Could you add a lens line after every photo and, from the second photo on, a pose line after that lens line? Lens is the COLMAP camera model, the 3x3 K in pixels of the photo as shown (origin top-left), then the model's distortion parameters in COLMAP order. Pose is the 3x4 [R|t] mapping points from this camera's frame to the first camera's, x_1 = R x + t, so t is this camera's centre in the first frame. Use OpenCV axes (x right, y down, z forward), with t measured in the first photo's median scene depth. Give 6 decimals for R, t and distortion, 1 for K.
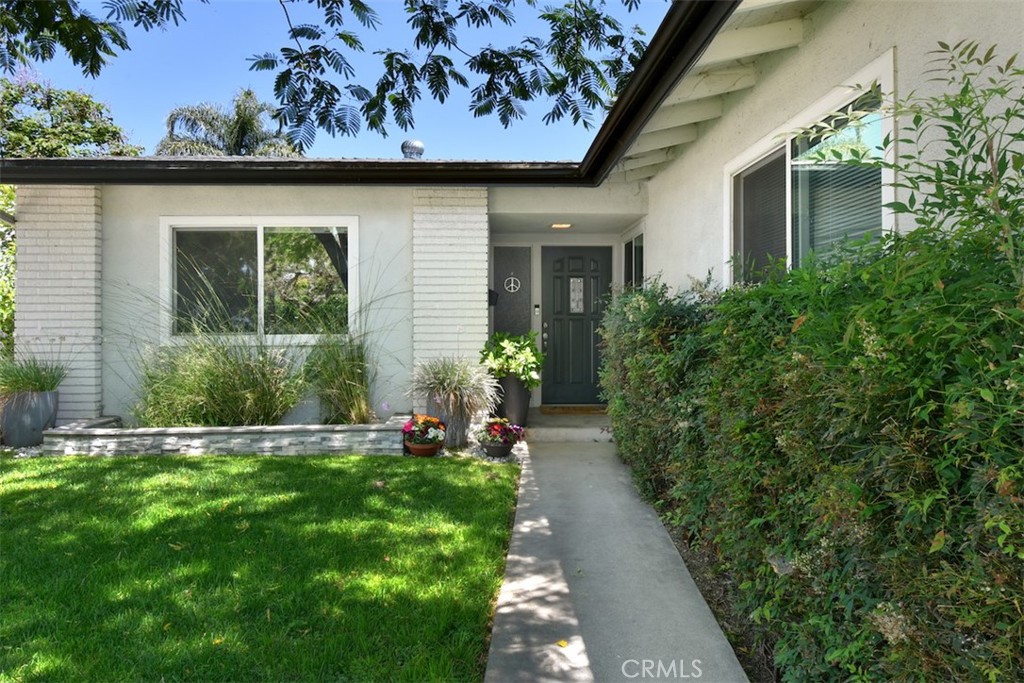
lens RADIAL K [[647.2, 0, 513.2], [0, 647.2, 322.7], [0, 0, 1]] dist [-0.000684, -0.000390]
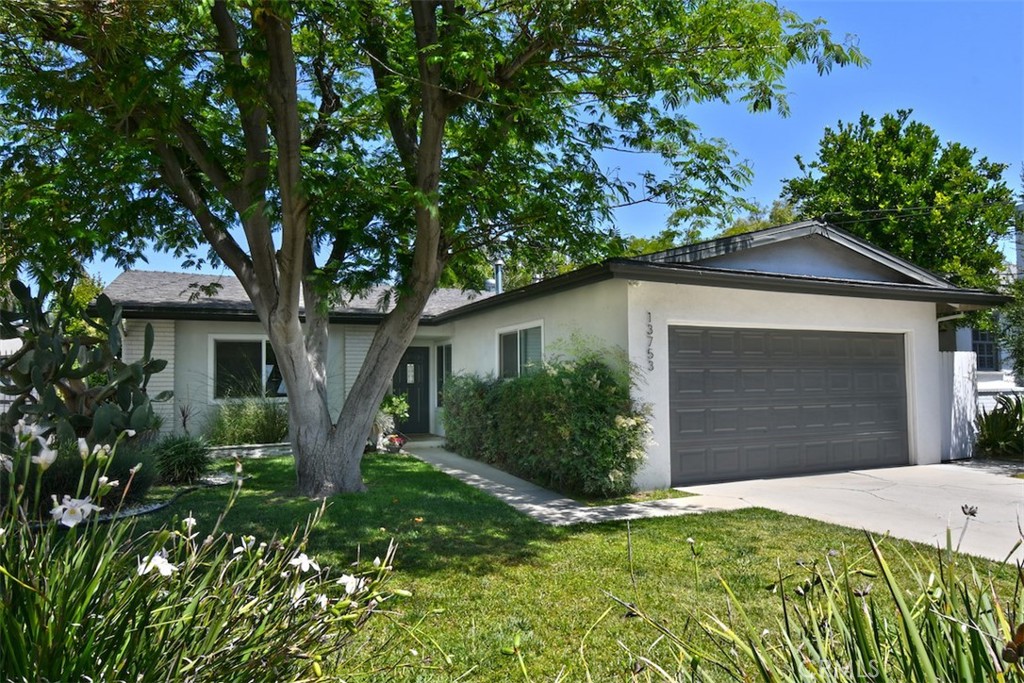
lens RADIAL K [[647.2, 0, 513.2], [0, 647.2, 322.7], [0, 0, 1]] dist [-0.000684, -0.000390]
pose [[0.919256, 0.031228, 0.392420, -0.484184], [0.006898, 0.995418, -0.095373, -0.012662], [-0.393600, 0.090380, 0.914828, -1.082302]]
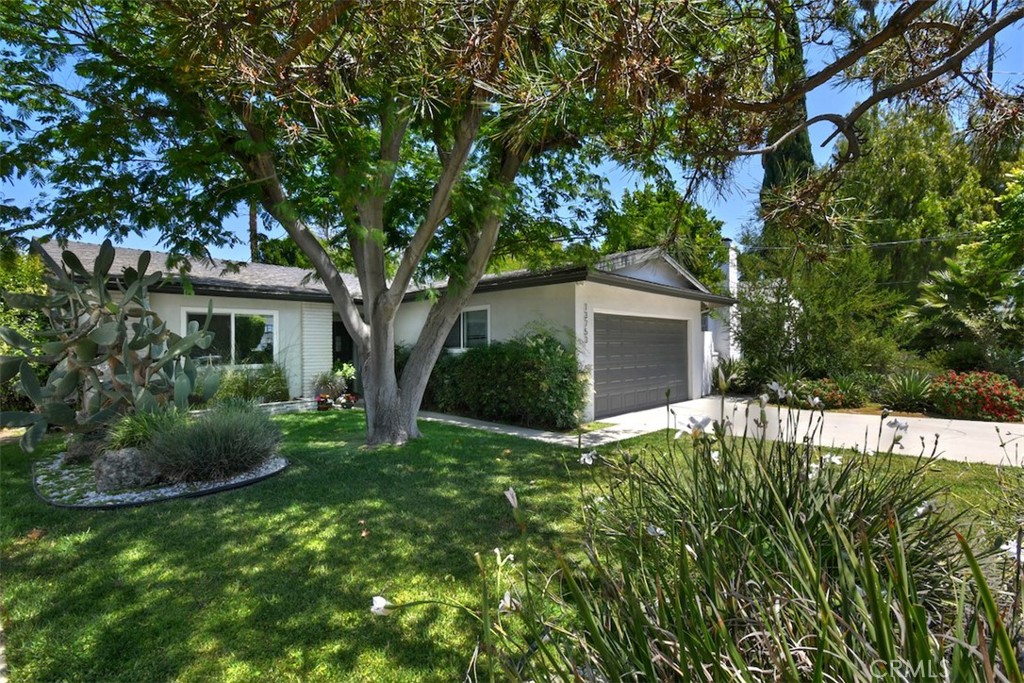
lens RADIAL K [[486.0, 0, 512.0], [0, 486.0, 341.5], [0, 0, 1]] dist [-0.047791, 0.000049]
pose [[0.700607, 0.005540, 0.713526, -0.916355], [0.010116, 0.999792, -0.017695, -0.020459], [-0.713476, 0.019615, 0.700405, -0.825993]]
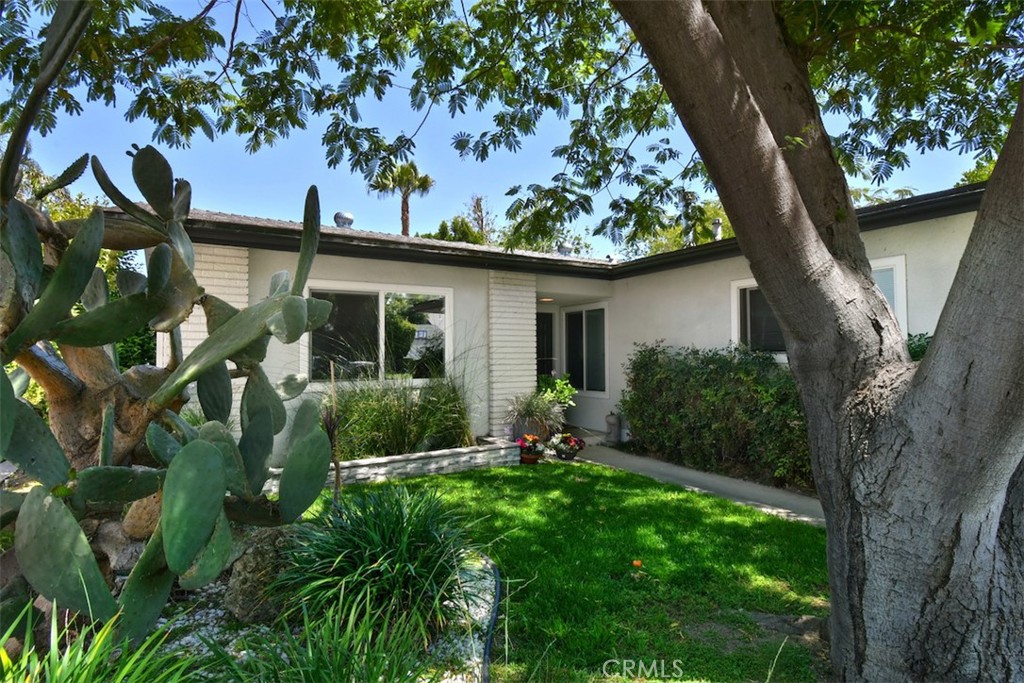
lens RADIAL K [[535.5, 0, 512.0], [0, 535.5, 341.5], [0, 0, 1]] dist [0.003226, 0.000025]
pose [[0.873562, 0.013037, 0.486538, -0.699553], [0.003157, 0.999468, -0.032449, -0.021523], [-0.486702, 0.029883, 0.873057, -0.006593]]
